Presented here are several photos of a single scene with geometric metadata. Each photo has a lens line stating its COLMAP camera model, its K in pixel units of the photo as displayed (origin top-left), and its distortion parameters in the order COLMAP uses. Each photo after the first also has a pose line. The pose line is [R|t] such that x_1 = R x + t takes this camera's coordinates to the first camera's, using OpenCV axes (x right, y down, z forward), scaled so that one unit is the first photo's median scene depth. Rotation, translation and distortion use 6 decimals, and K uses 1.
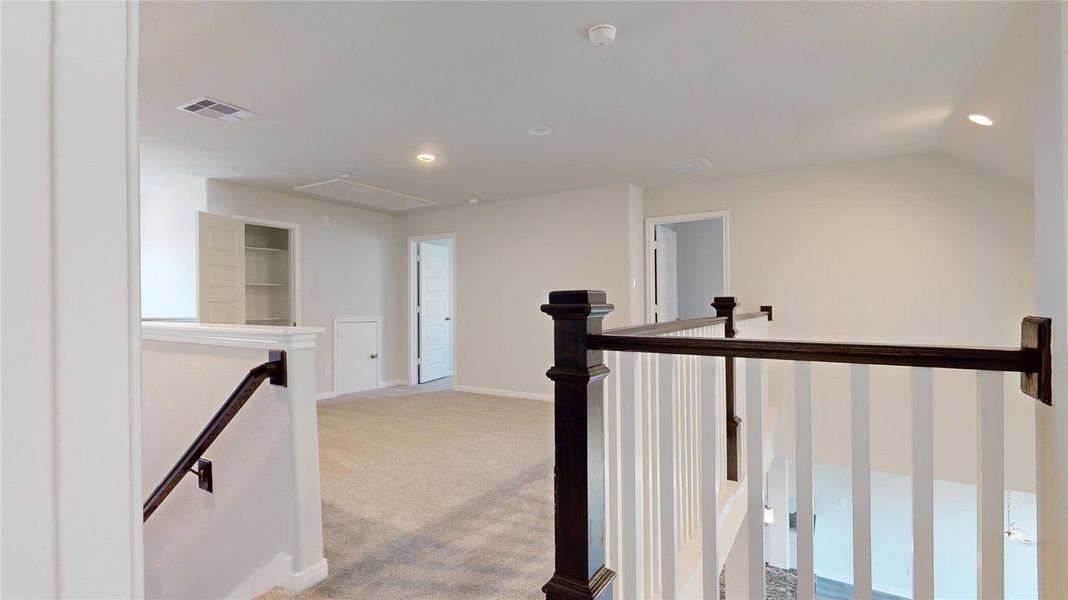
lens RADIAL K [[496.1, 0, 536.4], [0, 496.1, 298.7], [0, 0, 1]] dist [0.004414, 0.000188]
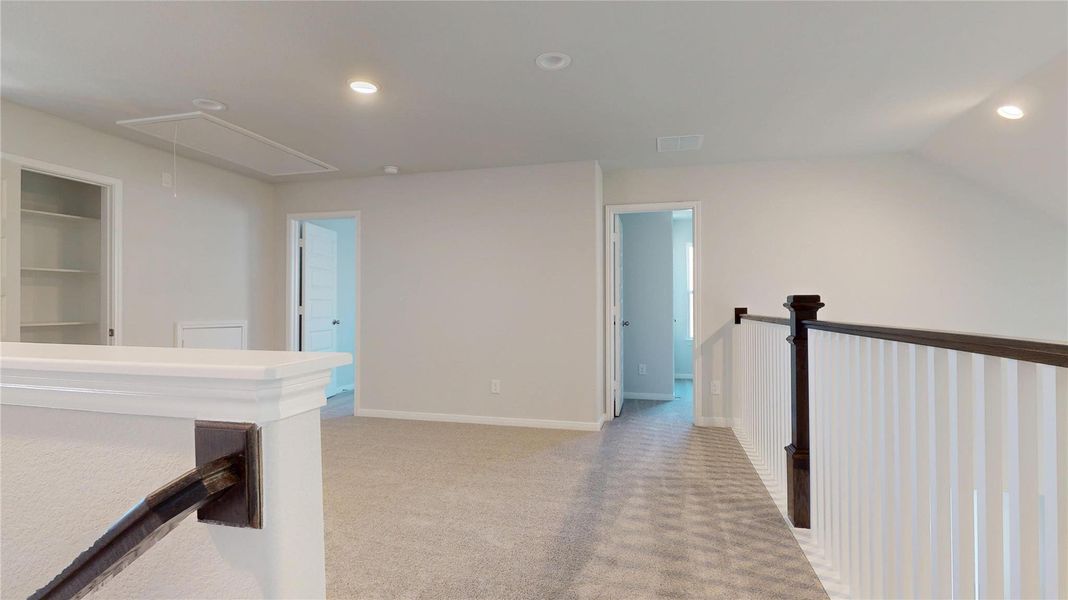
lens RADIAL K [[496.1, 0, 536.4], [0, 496.1, 298.7], [0, 0, 1]] dist [0.004414, 0.000188]
pose [[0.955807, 0.009918, 0.293828, -0.143362], [-0.008926, 0.999949, -0.004719, 0.005471], [-0.293860, 0.001888, 0.955847, 0.206577]]
